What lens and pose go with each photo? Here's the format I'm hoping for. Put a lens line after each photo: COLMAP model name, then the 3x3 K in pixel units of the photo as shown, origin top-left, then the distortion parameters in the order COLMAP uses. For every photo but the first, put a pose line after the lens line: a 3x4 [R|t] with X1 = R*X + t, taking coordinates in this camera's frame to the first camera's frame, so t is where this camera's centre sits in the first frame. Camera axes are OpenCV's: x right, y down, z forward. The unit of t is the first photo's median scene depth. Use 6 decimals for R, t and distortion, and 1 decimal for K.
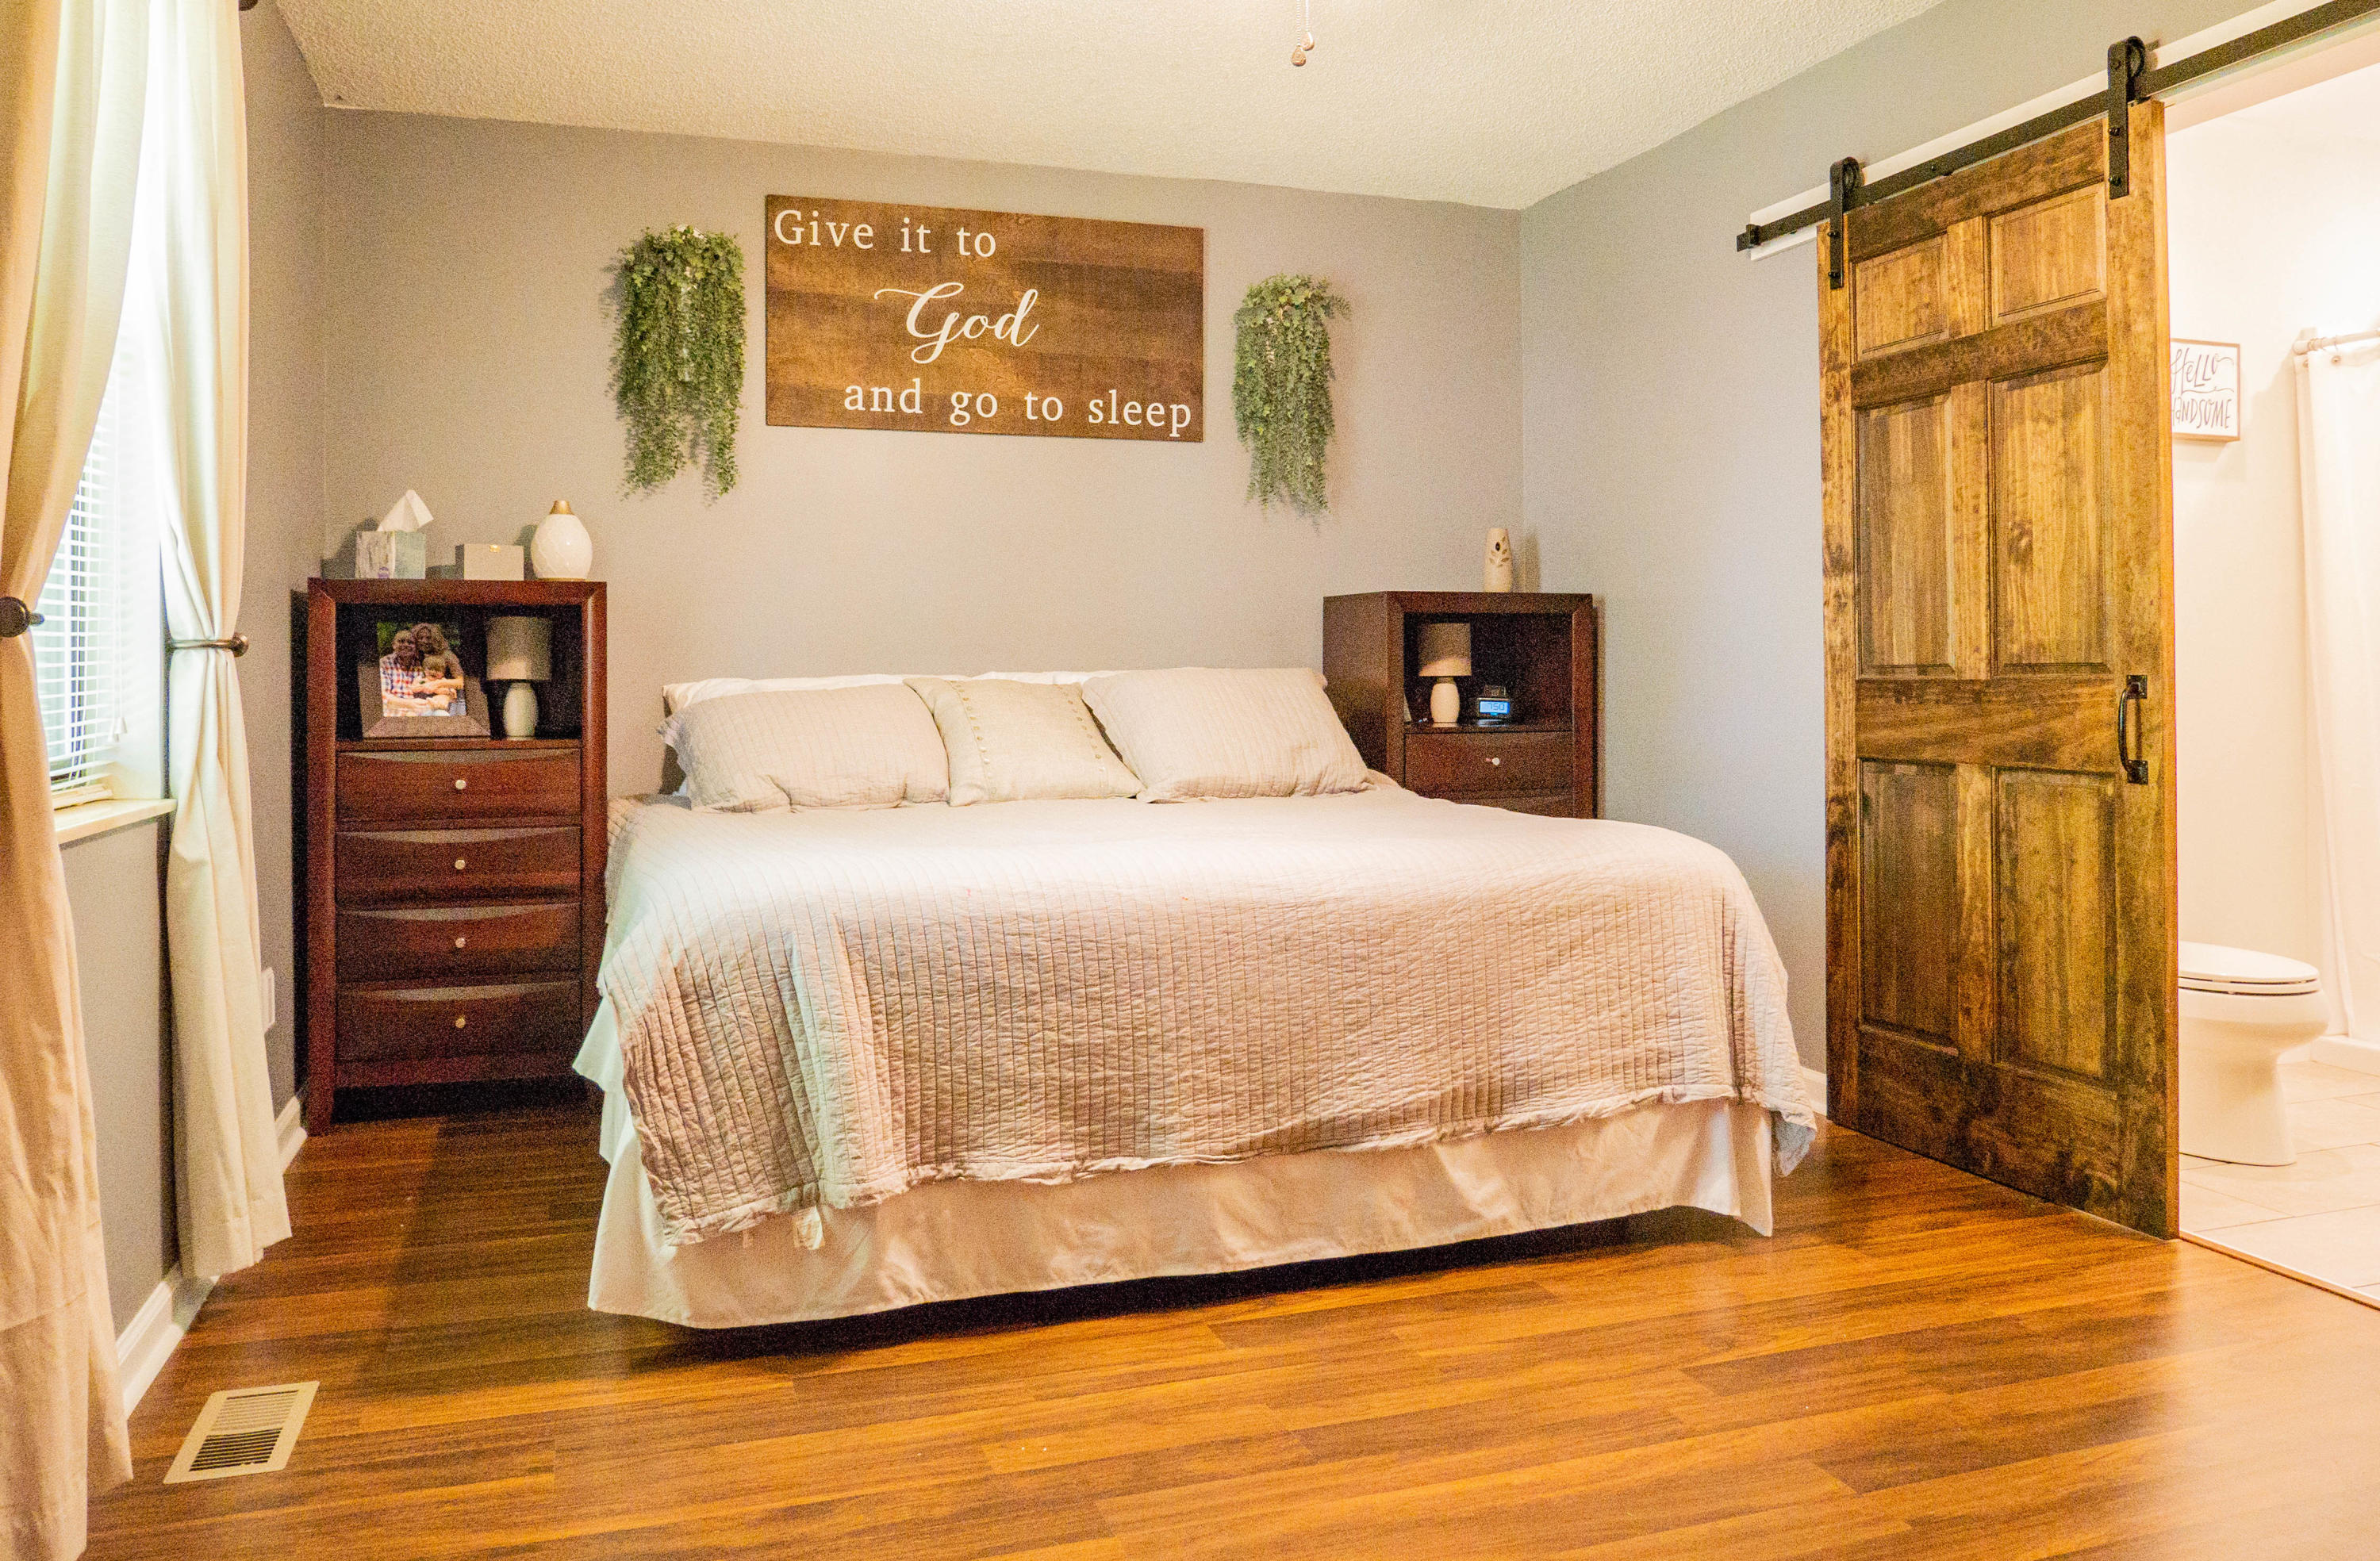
lens RADIAL K [[1732.6, 0, 1190.2], [0, 1732.6, 667.7], [0, 0, 1]] dist [-0.040261, 0.006324]
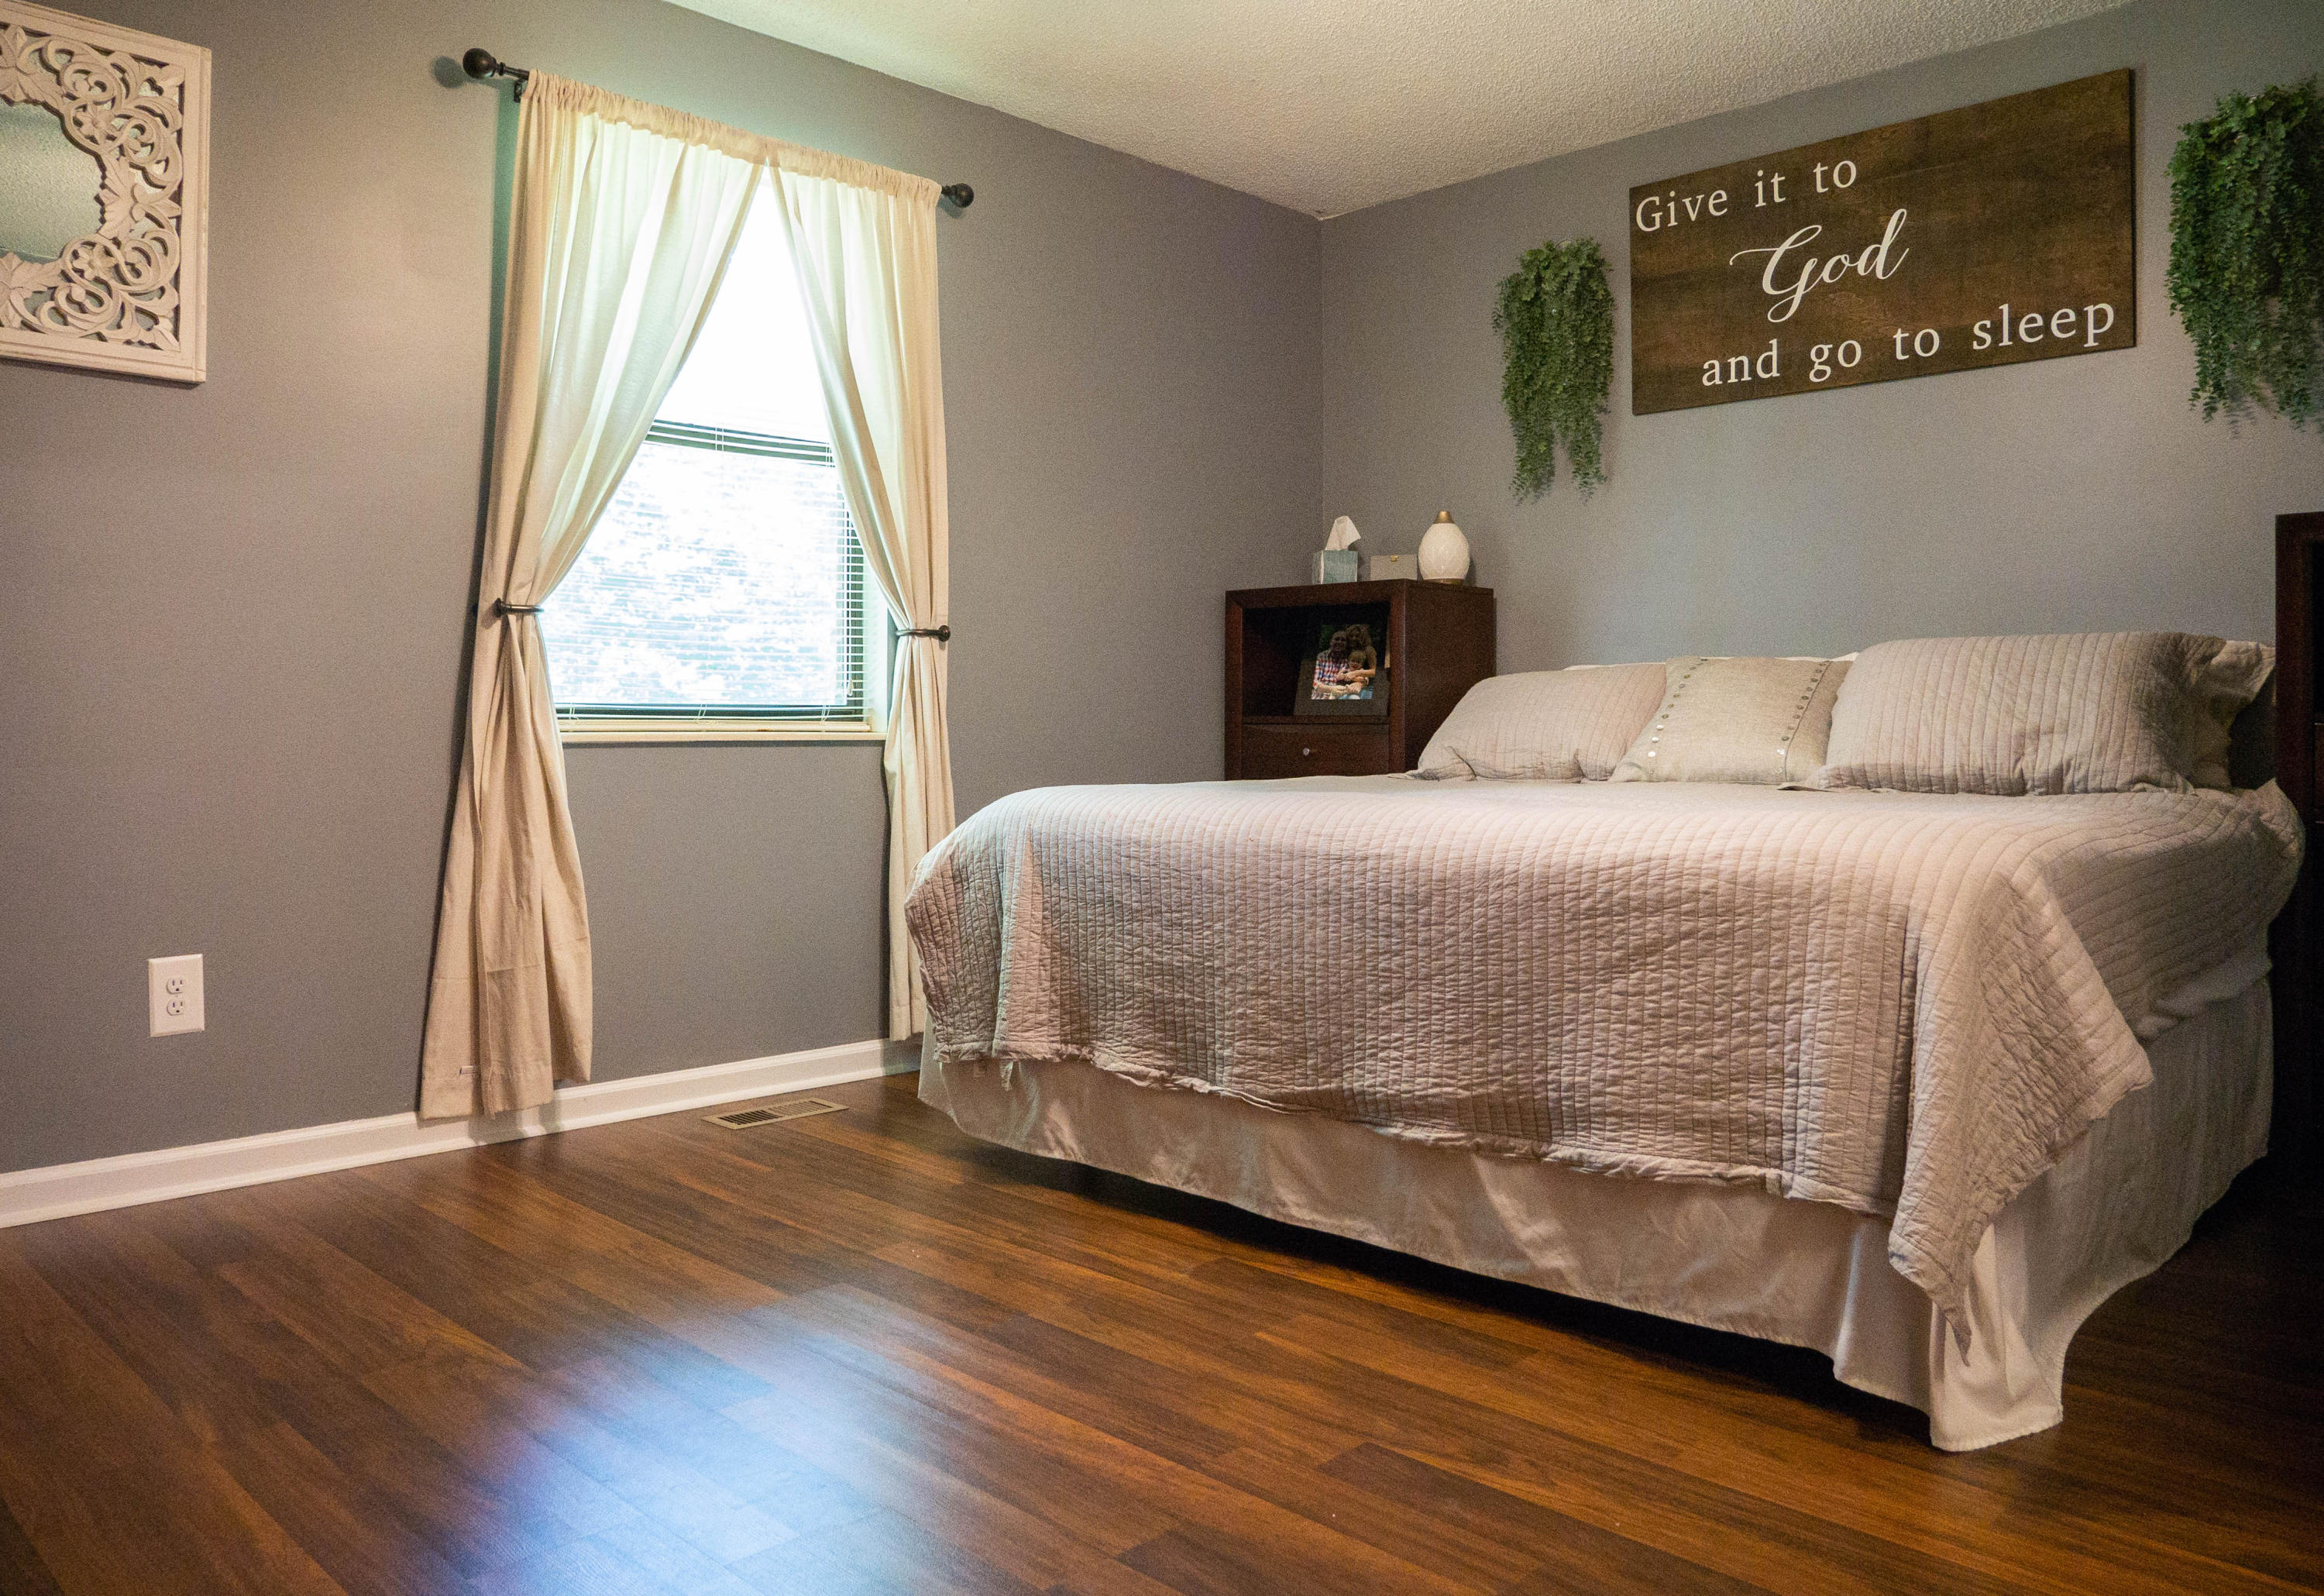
lens RADIAL K [[1706.1, 0, 1169.9], [0, 1706.1, 728.8], [0, 0, 1]] dist [-0.038808, 0.005815]
pose [[0.445611, 0.004603, -0.895215, 0.882762], [0.000088, 0.999987, 0.005186, 0.064002], [0.895227, -0.002389, 0.445605, 0.520019]]
